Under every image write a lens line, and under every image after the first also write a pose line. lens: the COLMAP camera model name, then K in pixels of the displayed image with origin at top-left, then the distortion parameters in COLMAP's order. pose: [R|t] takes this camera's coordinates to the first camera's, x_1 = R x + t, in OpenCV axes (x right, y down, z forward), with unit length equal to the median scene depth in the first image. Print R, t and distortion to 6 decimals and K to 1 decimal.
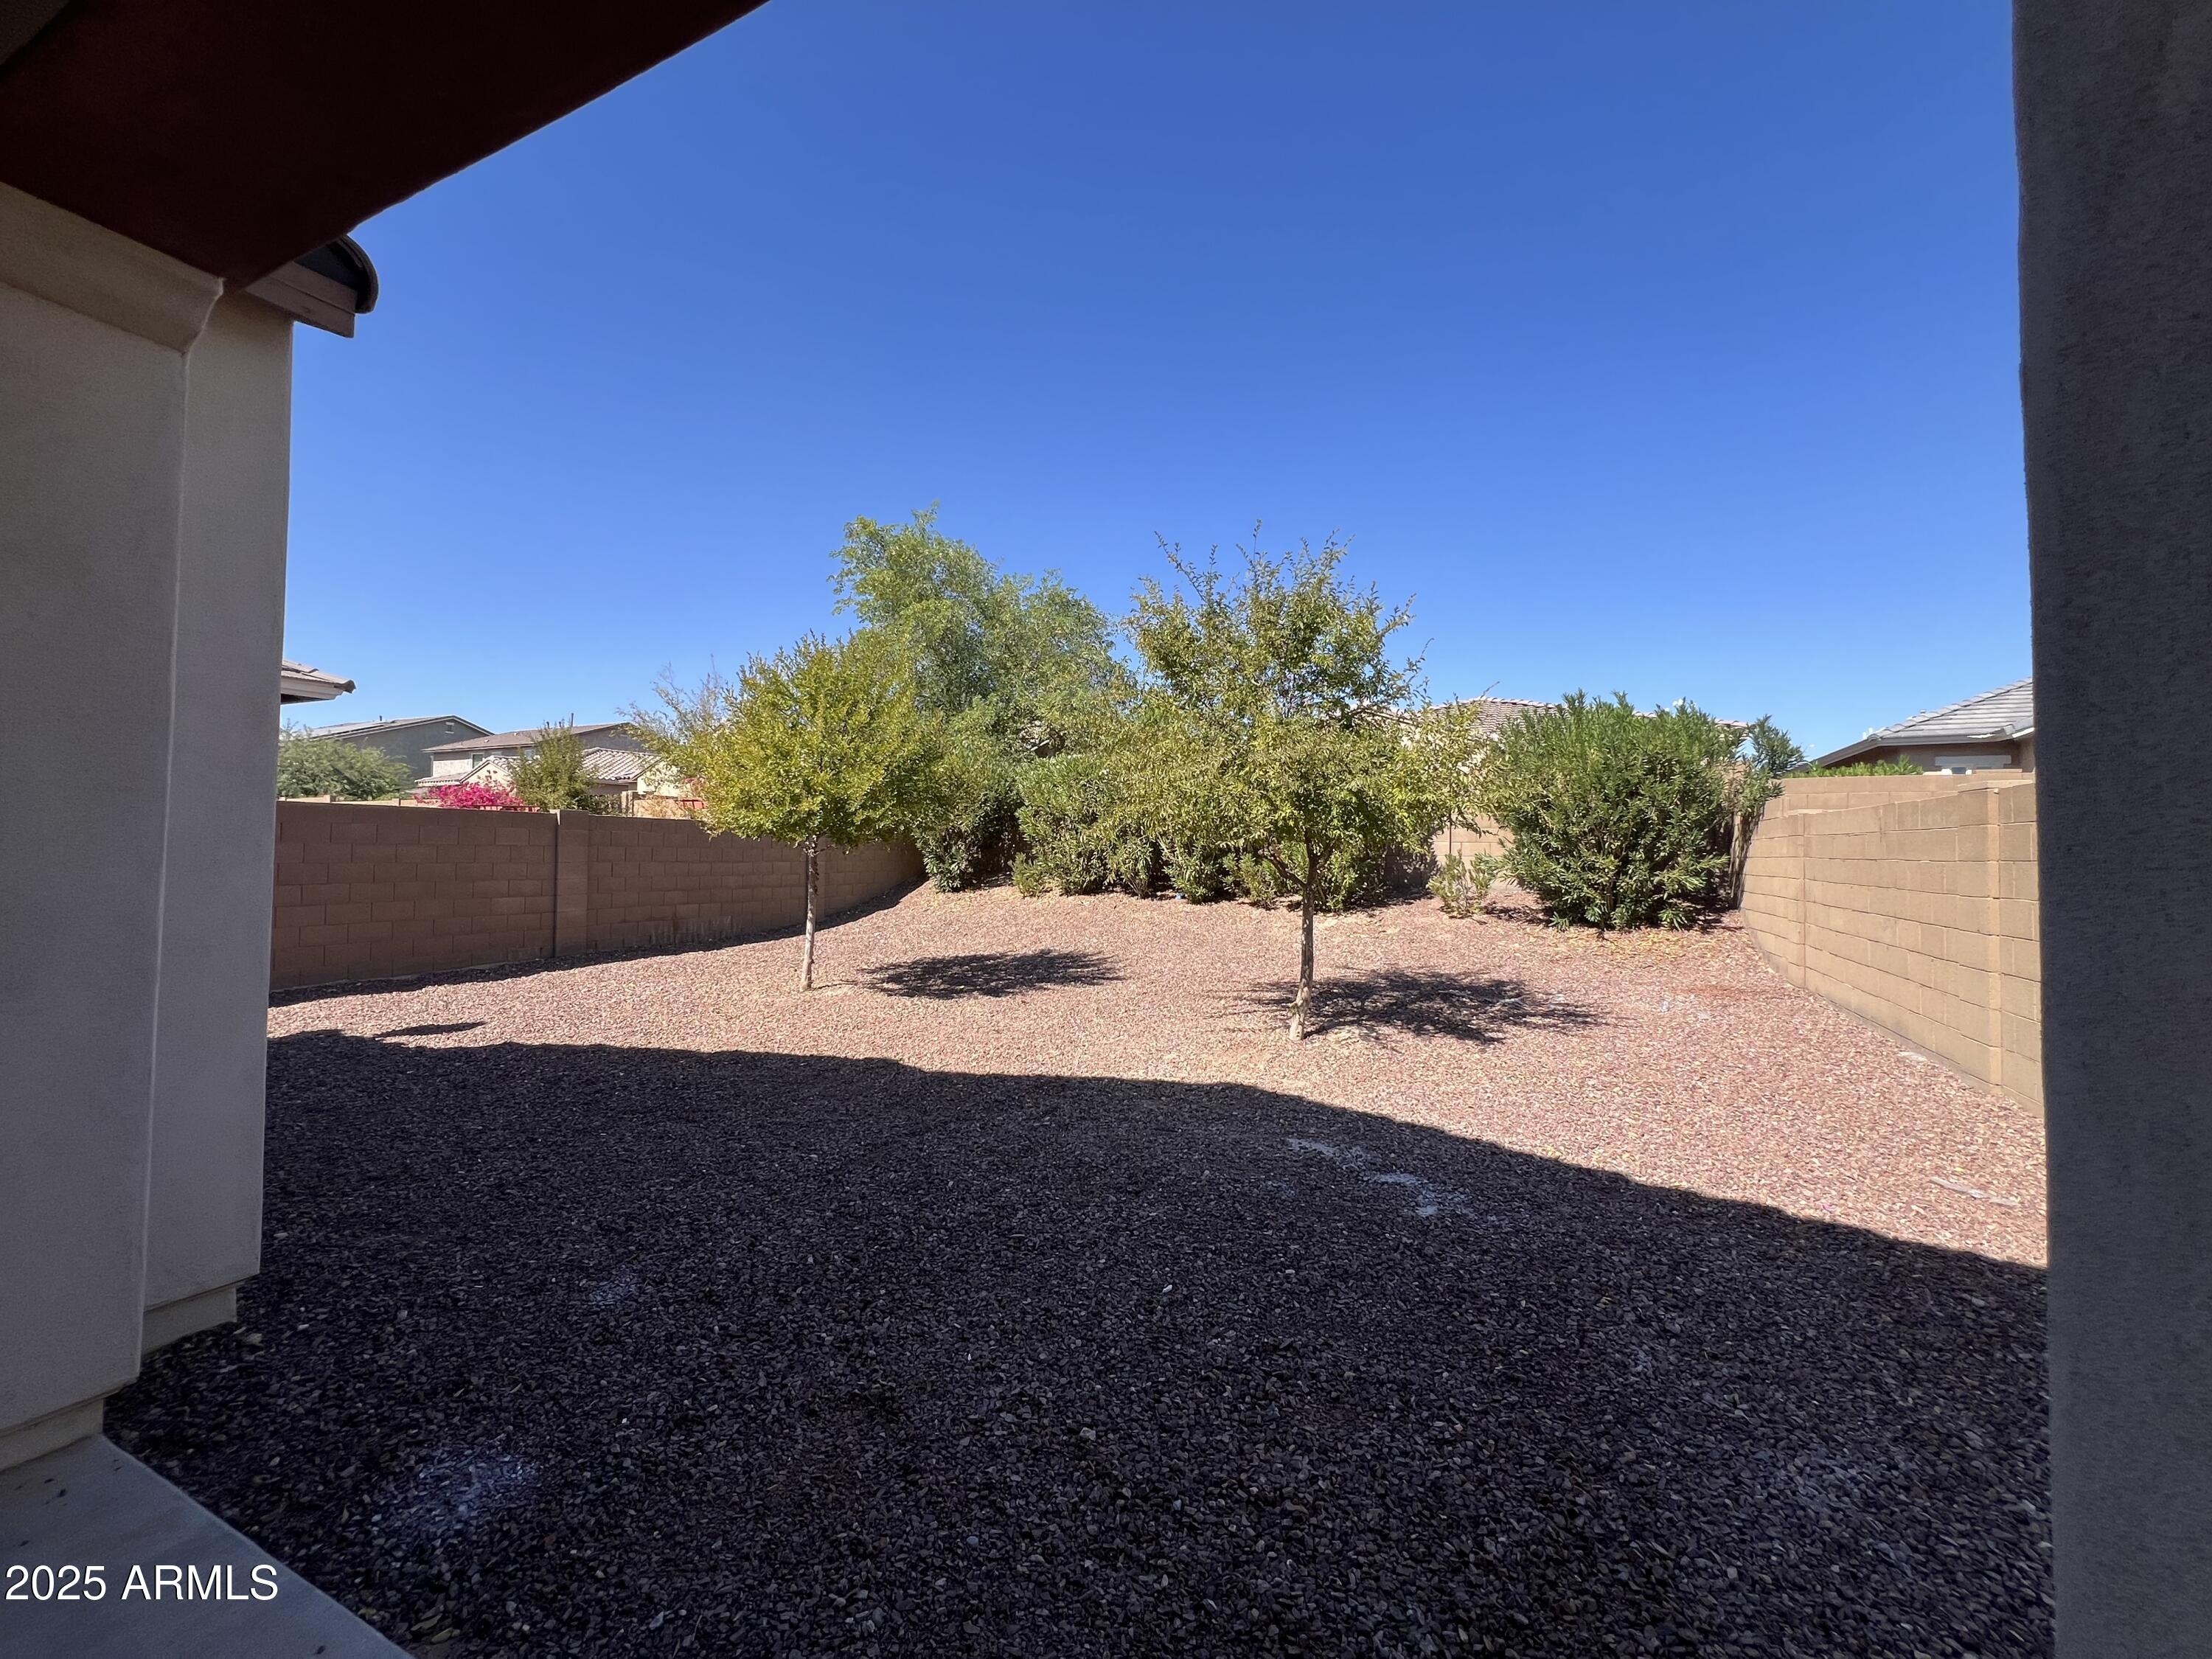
lens RADIAL K [[886.3, 0, 1106.3], [0, 886.3, 822.5], [0, 0, 1]] dist [-0.003050, 0.000864]
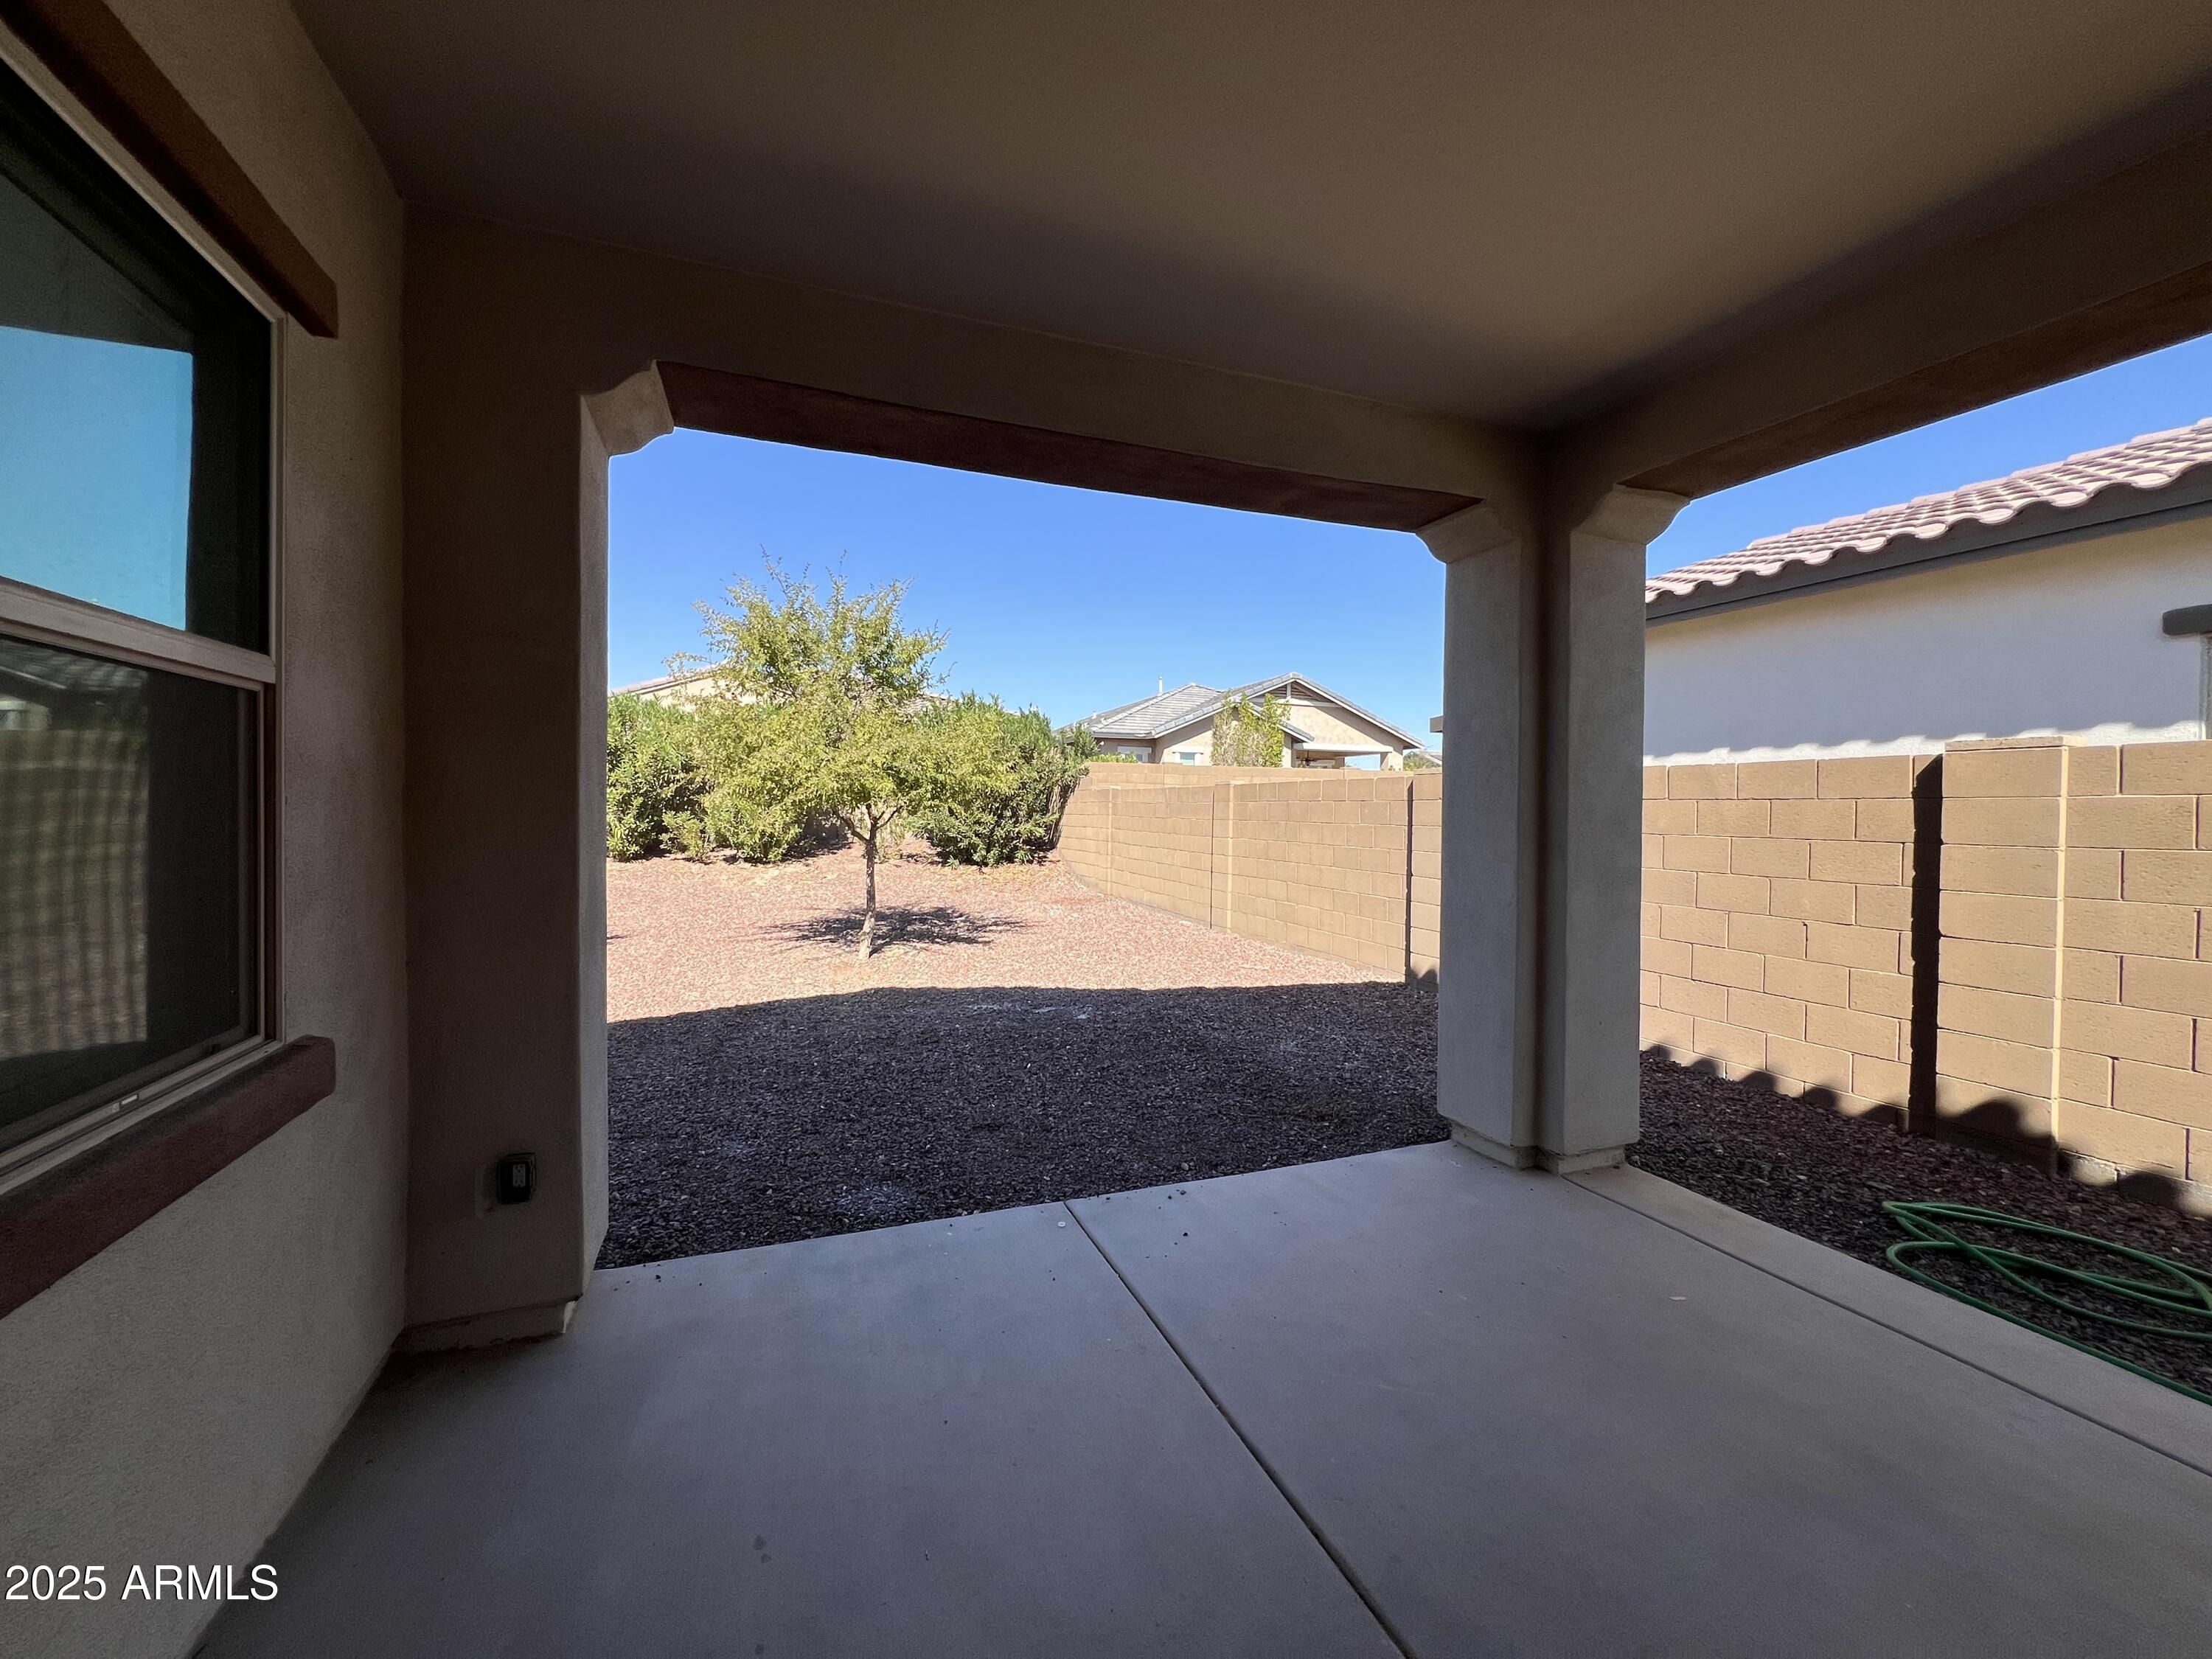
lens RADIAL K [[884.1, 0, 1105.4], [0, 884.1, 829.3], [0, 0, 1]] dist [0.000357, 0.000008]
pose [[0.689760, -0.017313, 0.723831, -0.315624], [-0.029186, 0.998237, 0.051688, -0.014908], [-0.723450, -0.056778, 0.688038, -0.092501]]
